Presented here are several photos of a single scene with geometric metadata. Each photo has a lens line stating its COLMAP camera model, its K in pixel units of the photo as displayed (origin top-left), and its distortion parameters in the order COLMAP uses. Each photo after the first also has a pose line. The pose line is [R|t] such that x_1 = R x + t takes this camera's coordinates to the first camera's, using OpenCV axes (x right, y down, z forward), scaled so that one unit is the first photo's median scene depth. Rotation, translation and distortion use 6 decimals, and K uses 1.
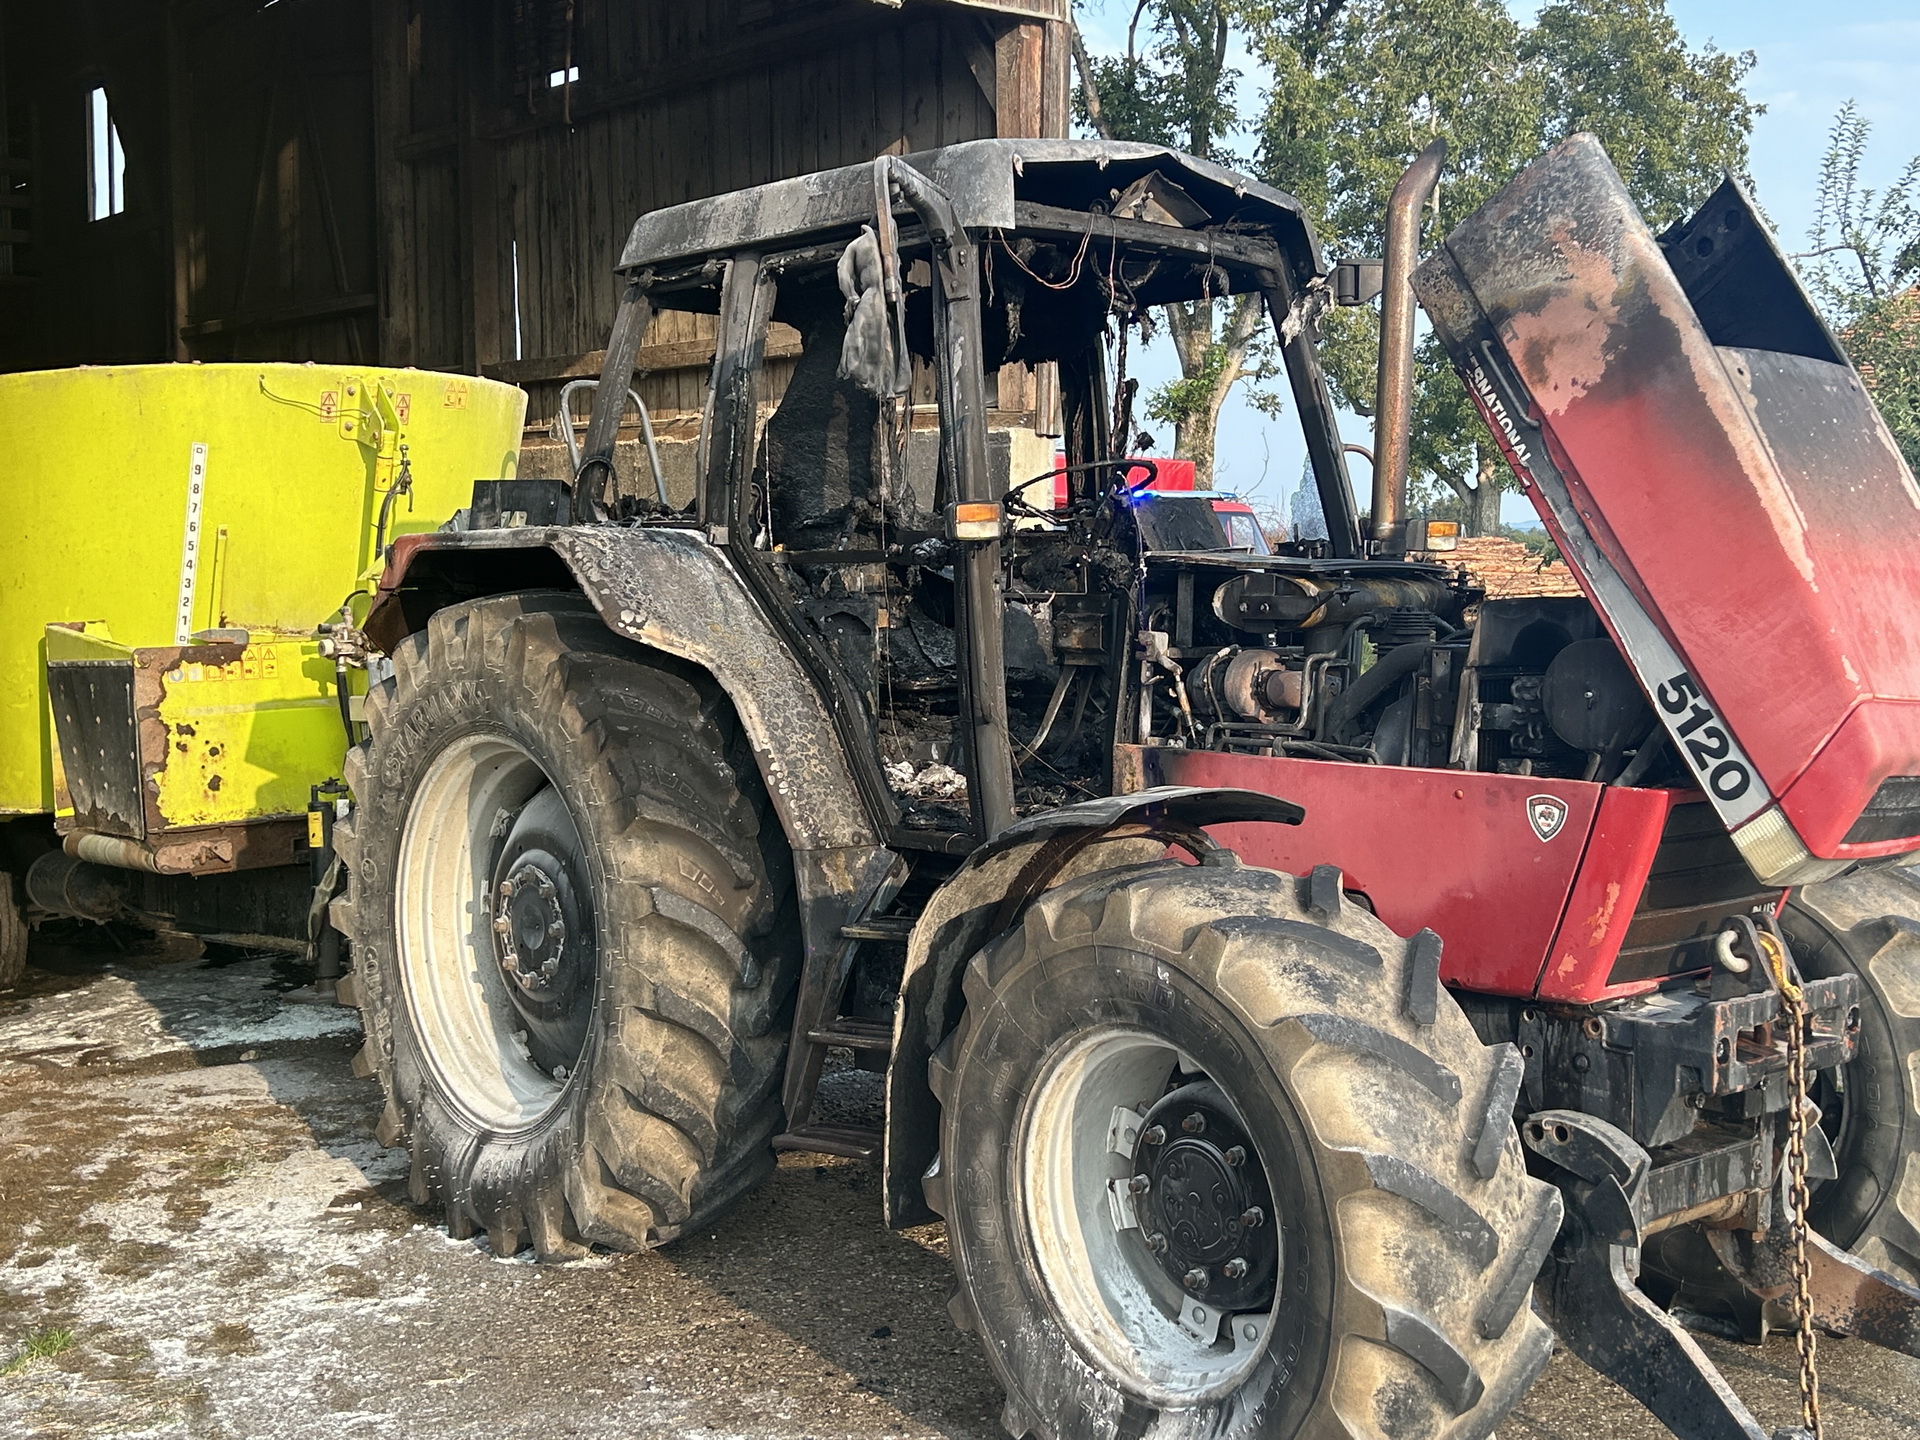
lens RADIAL K [[2171.2, 0, 960.0], [0, 2171.2, 720.0], [0, 0, 1]] dist [0.165145, -0.392956]
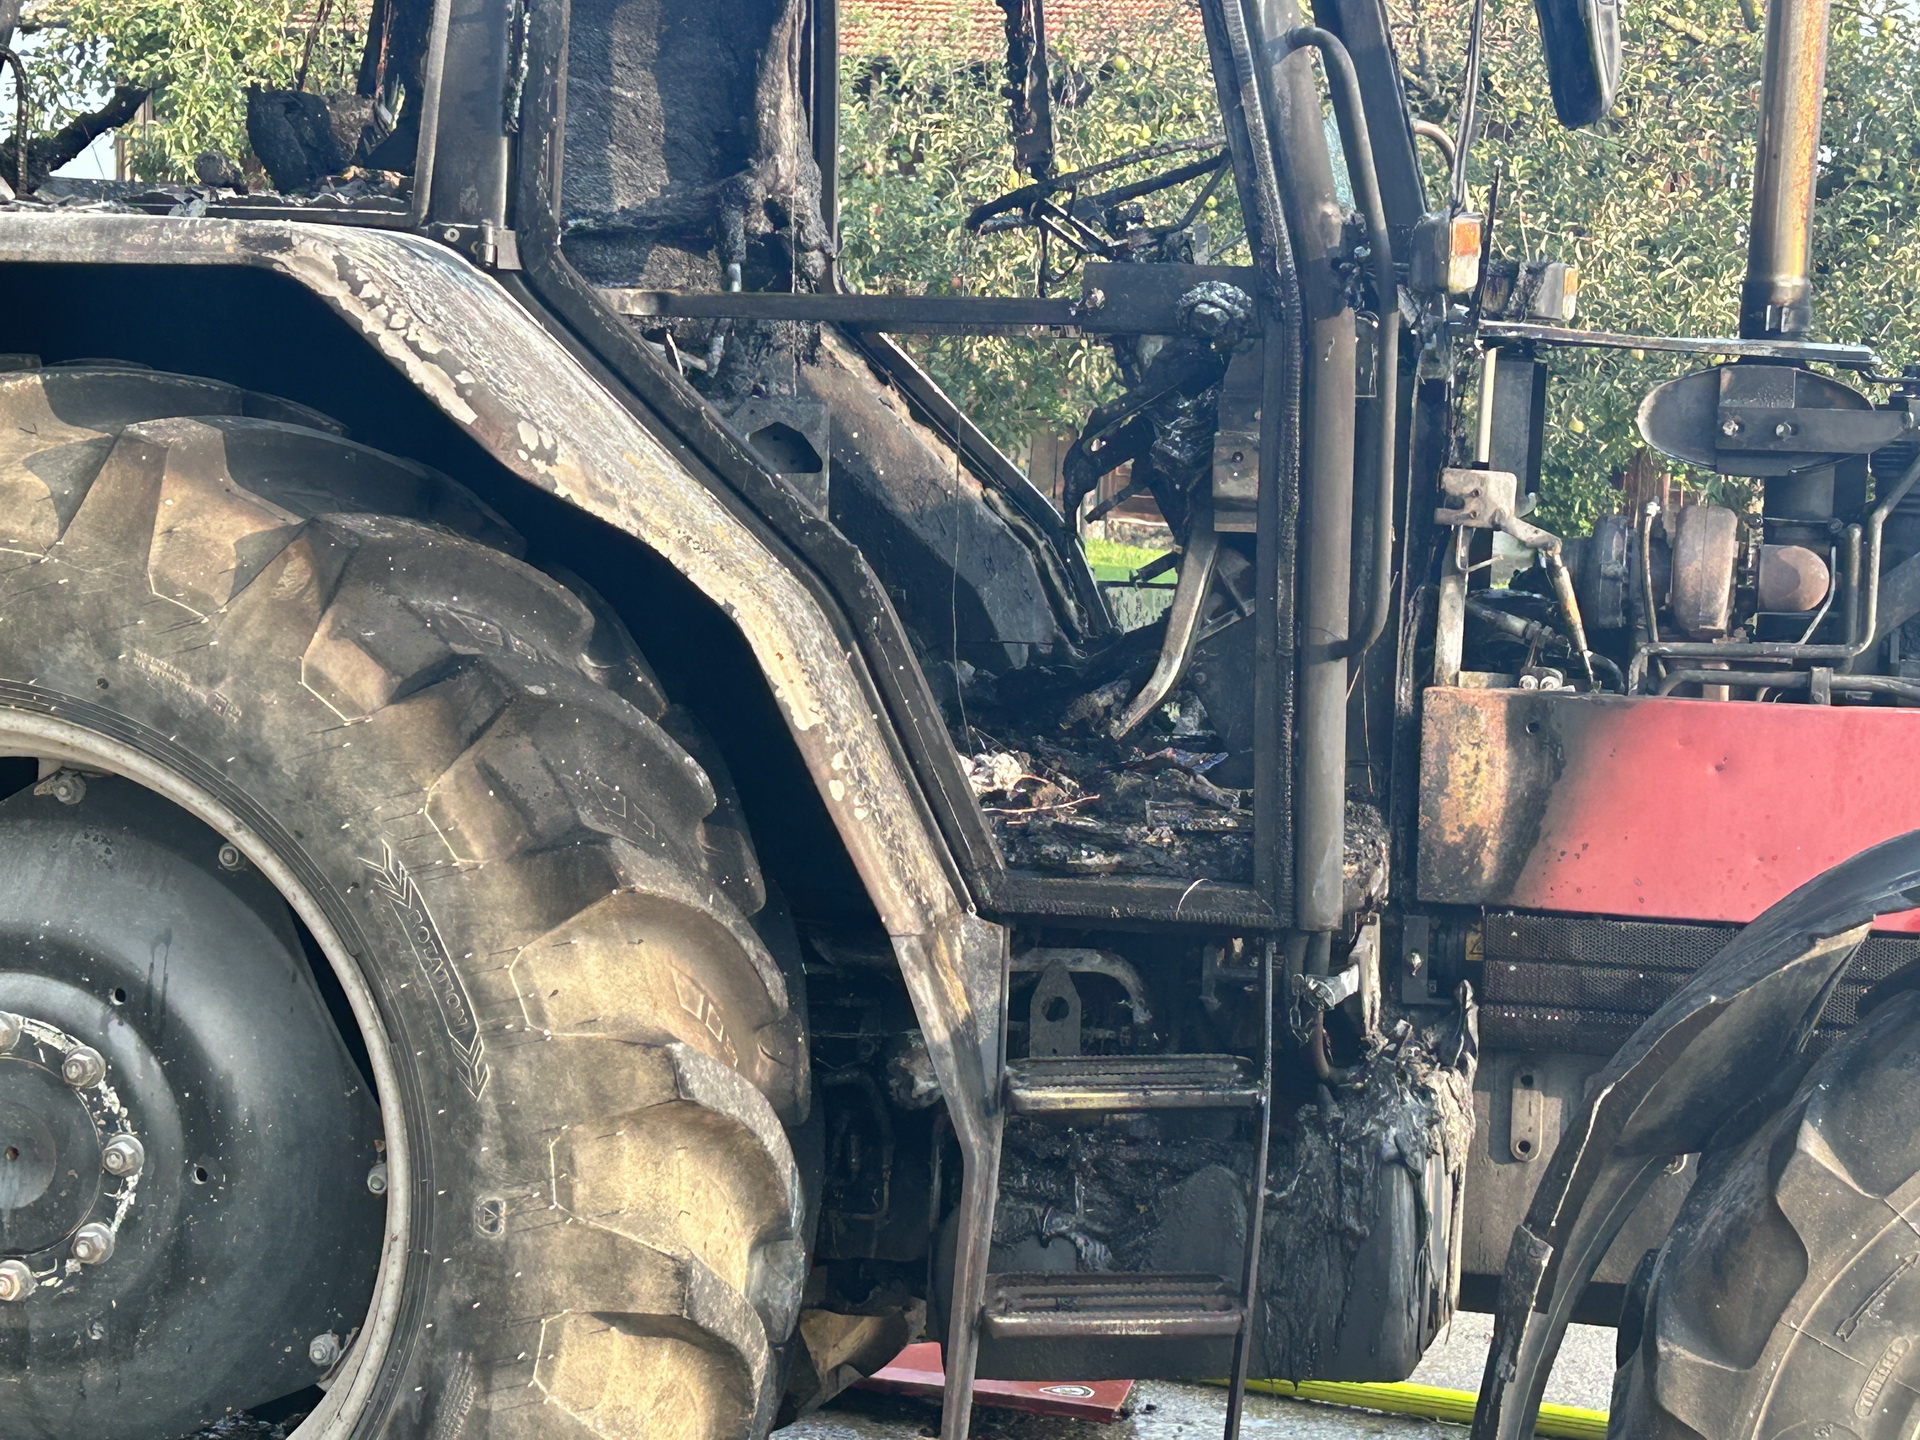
lens RADIAL K [[3716.0, 0, 960.0], [0, 3716.0, 720.0], [0, 0, 1]] dist [0.256485, -1.070845]
pose [[0.799426, -0.041350, 0.599340, -0.563355], [0.013224, 0.998598, 0.051257, -0.029009], [-0.600619, -0.033051, 0.798852, 0.360787]]
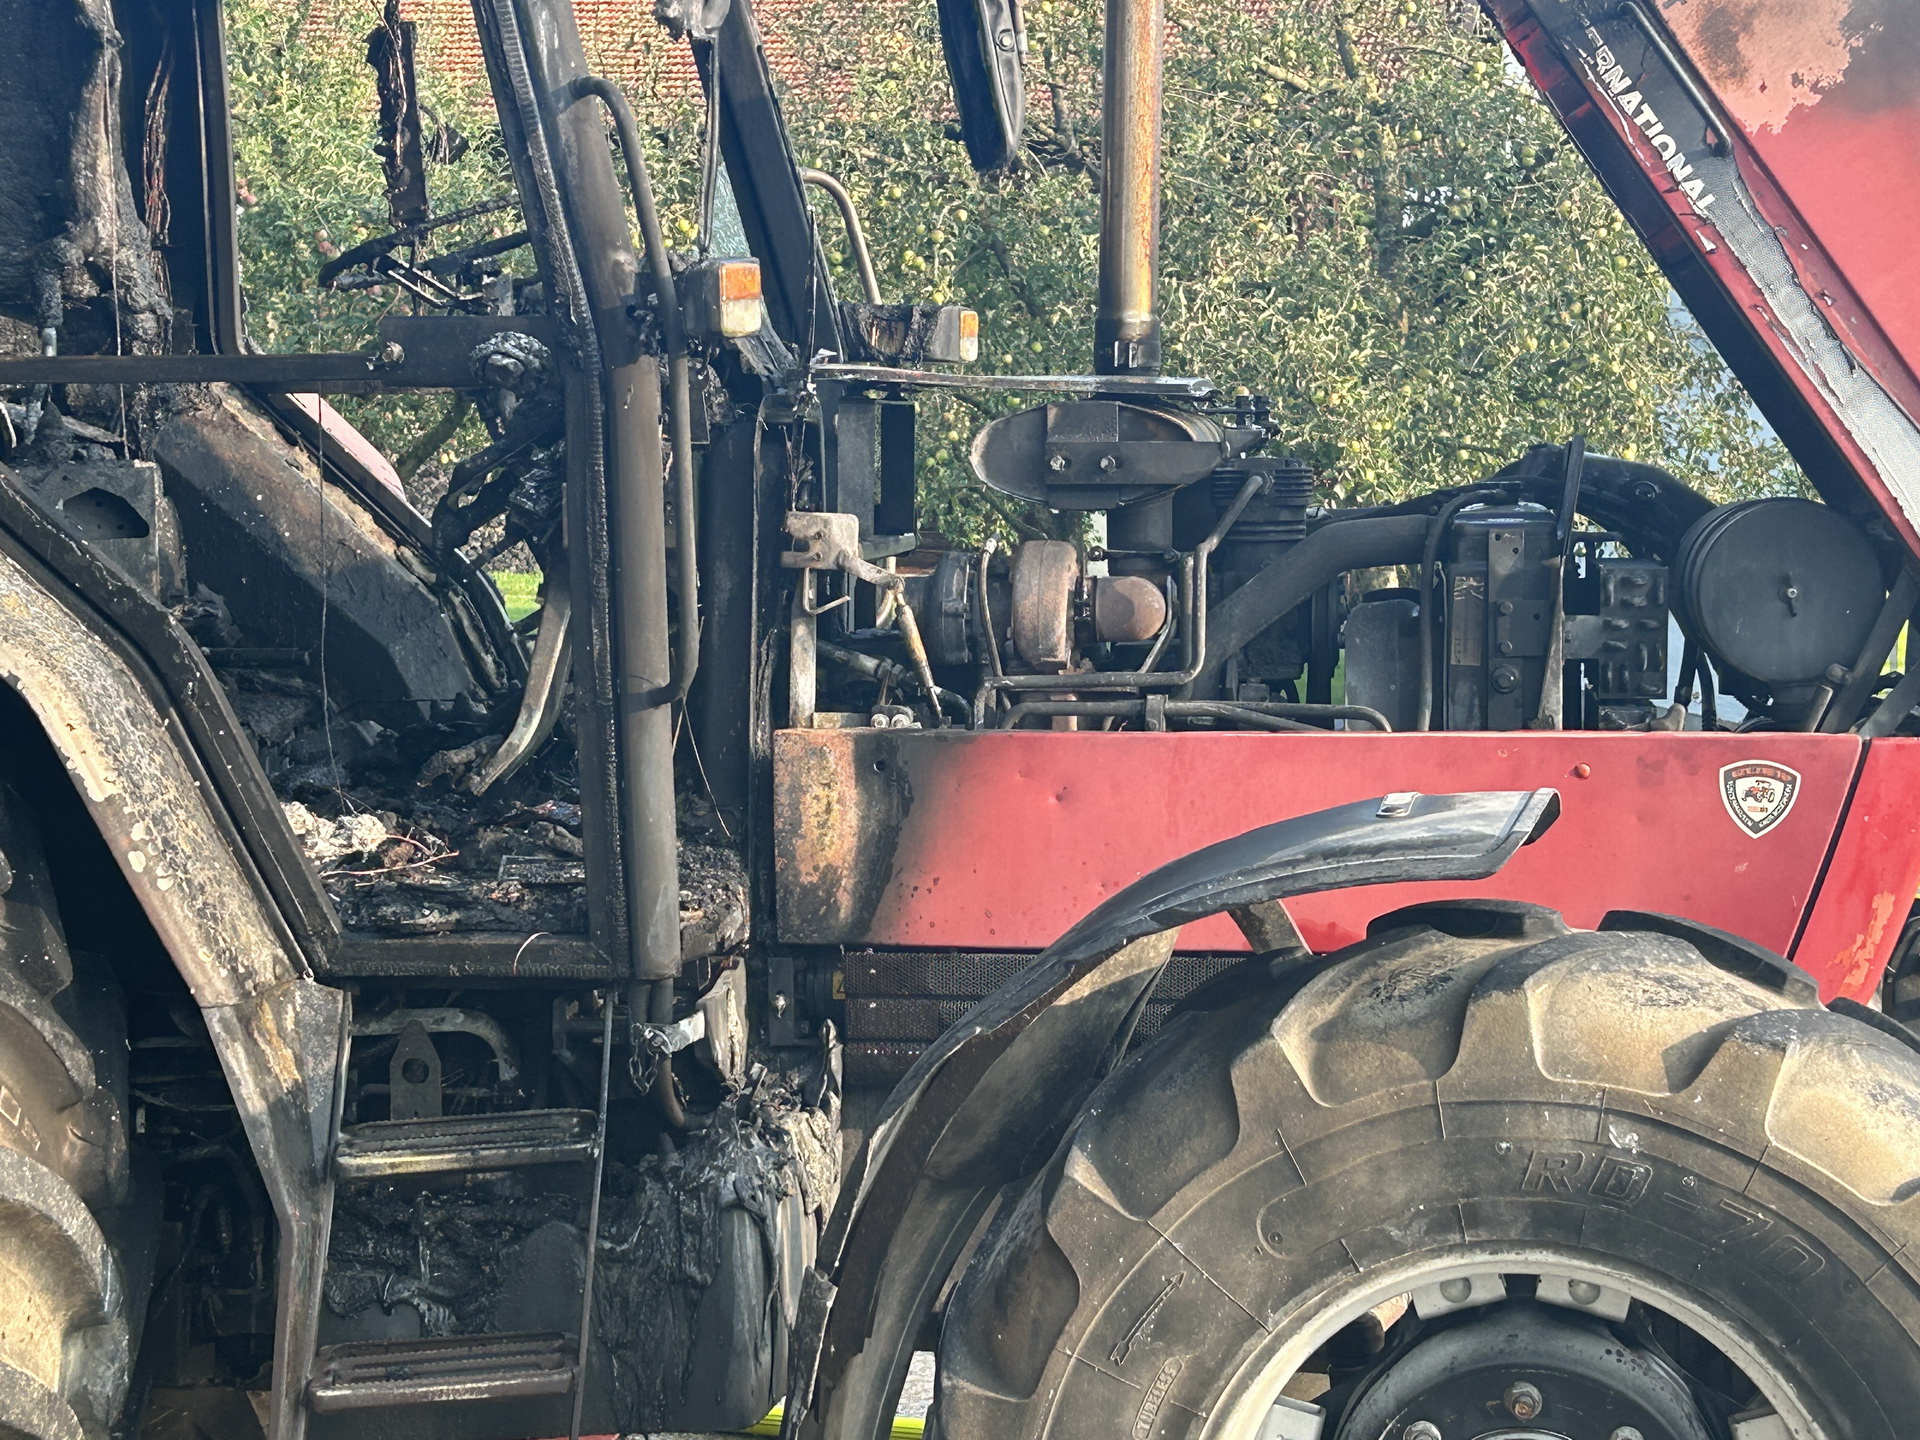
lens RADIAL K [[3624.5, 0, 958.0], [0, 3624.5, 712.2], [0, 0, 1]] dist [0.243353, -0.916172]
pose [[0.753576, -0.064635, 0.654176, -0.474269], [0.051818, 0.997898, 0.038904, -0.025418], [-0.655316, 0.004582, 0.755341, 0.319244]]
